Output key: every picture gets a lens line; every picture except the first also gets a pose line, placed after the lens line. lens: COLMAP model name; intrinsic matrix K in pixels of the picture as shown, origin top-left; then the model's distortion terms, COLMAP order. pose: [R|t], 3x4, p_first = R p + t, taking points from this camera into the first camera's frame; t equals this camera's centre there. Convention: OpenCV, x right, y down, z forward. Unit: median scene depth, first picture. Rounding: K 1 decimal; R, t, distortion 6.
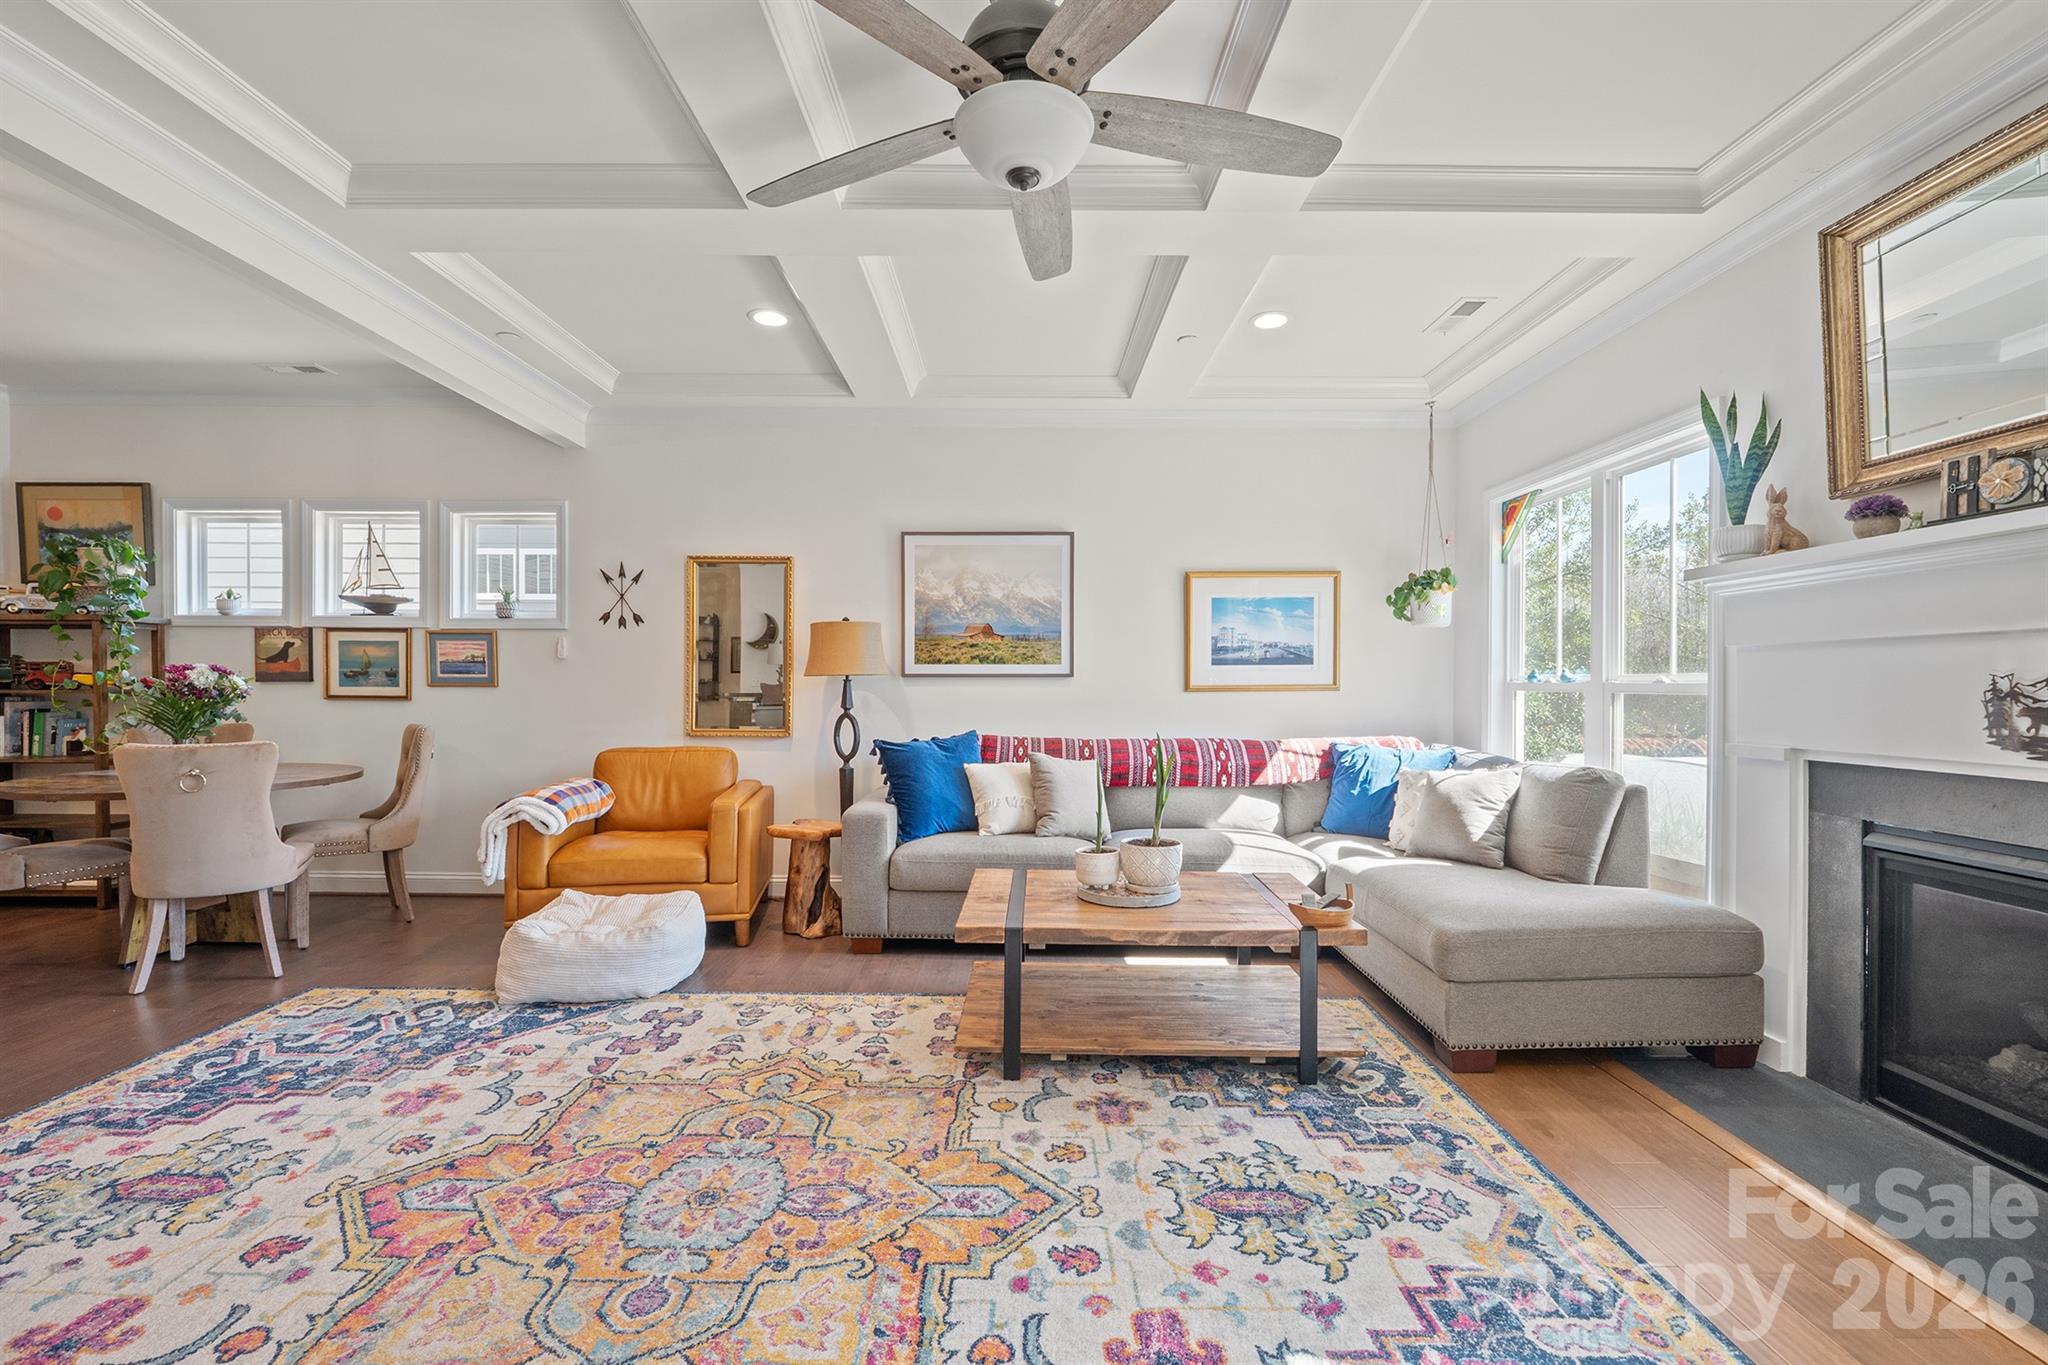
lens RADIAL K [[873.8, 0, 1018.5], [0, 873.8, 689.2], [0, 0, 1]] dist [-0.008431, -0.000238]
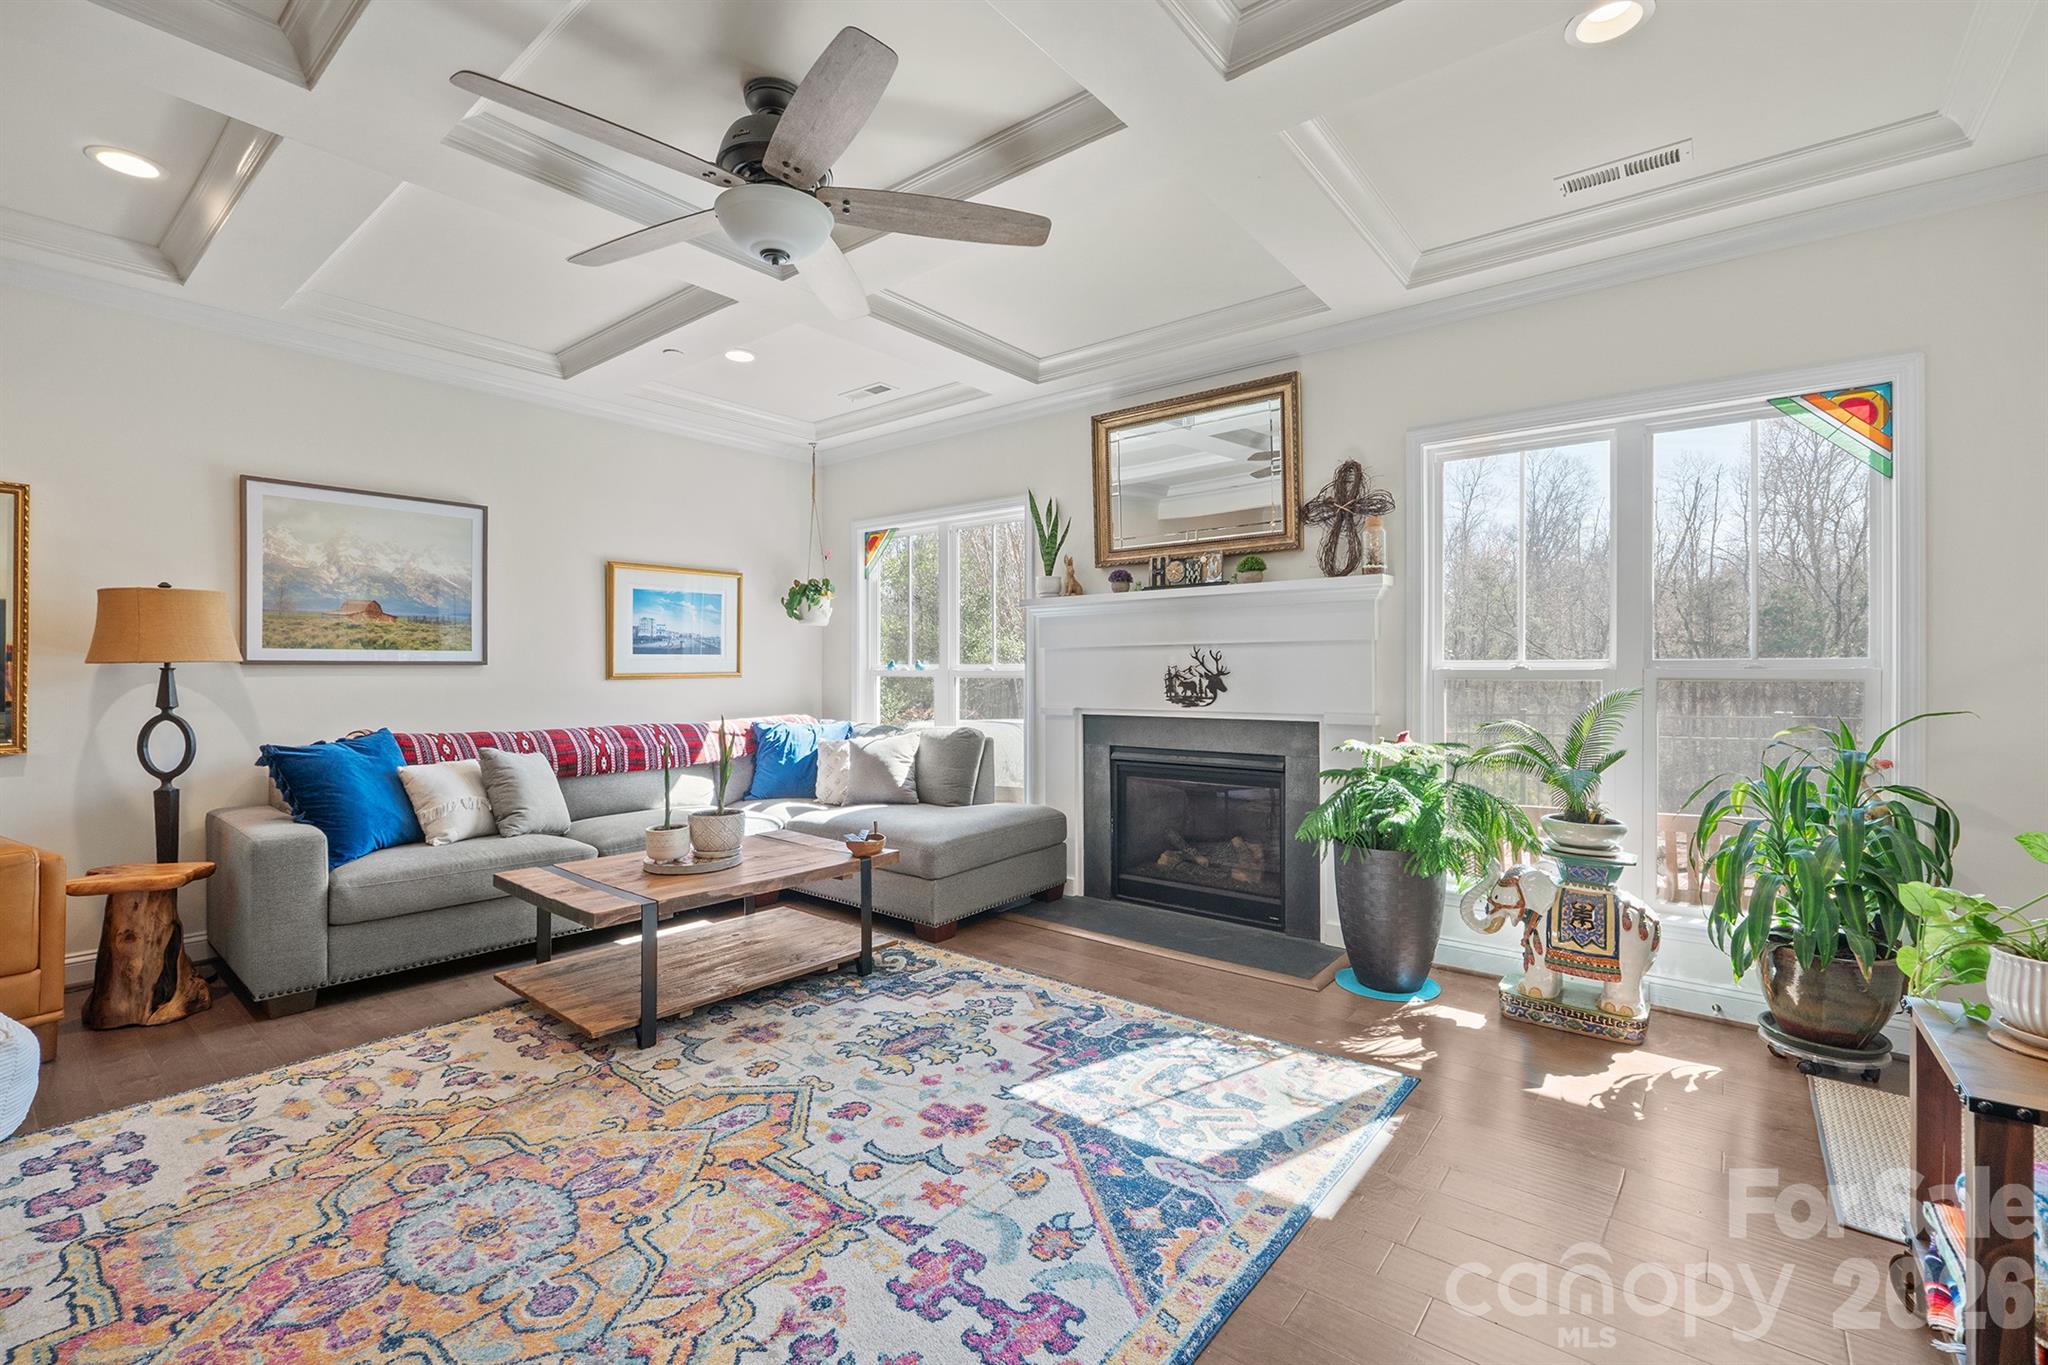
lens RADIAL K [[883.0, 0, 1026.1], [0, 883.0, 672.7], [0, 0, 1]] dist [-0.008740, -0.000239]
pose [[0.627062, -0.004373, 0.778957, -0.433203], [0.007476, 0.999972, -0.000404, -0.002016], [-0.778934, 0.006077, 0.627077, -0.022918]]
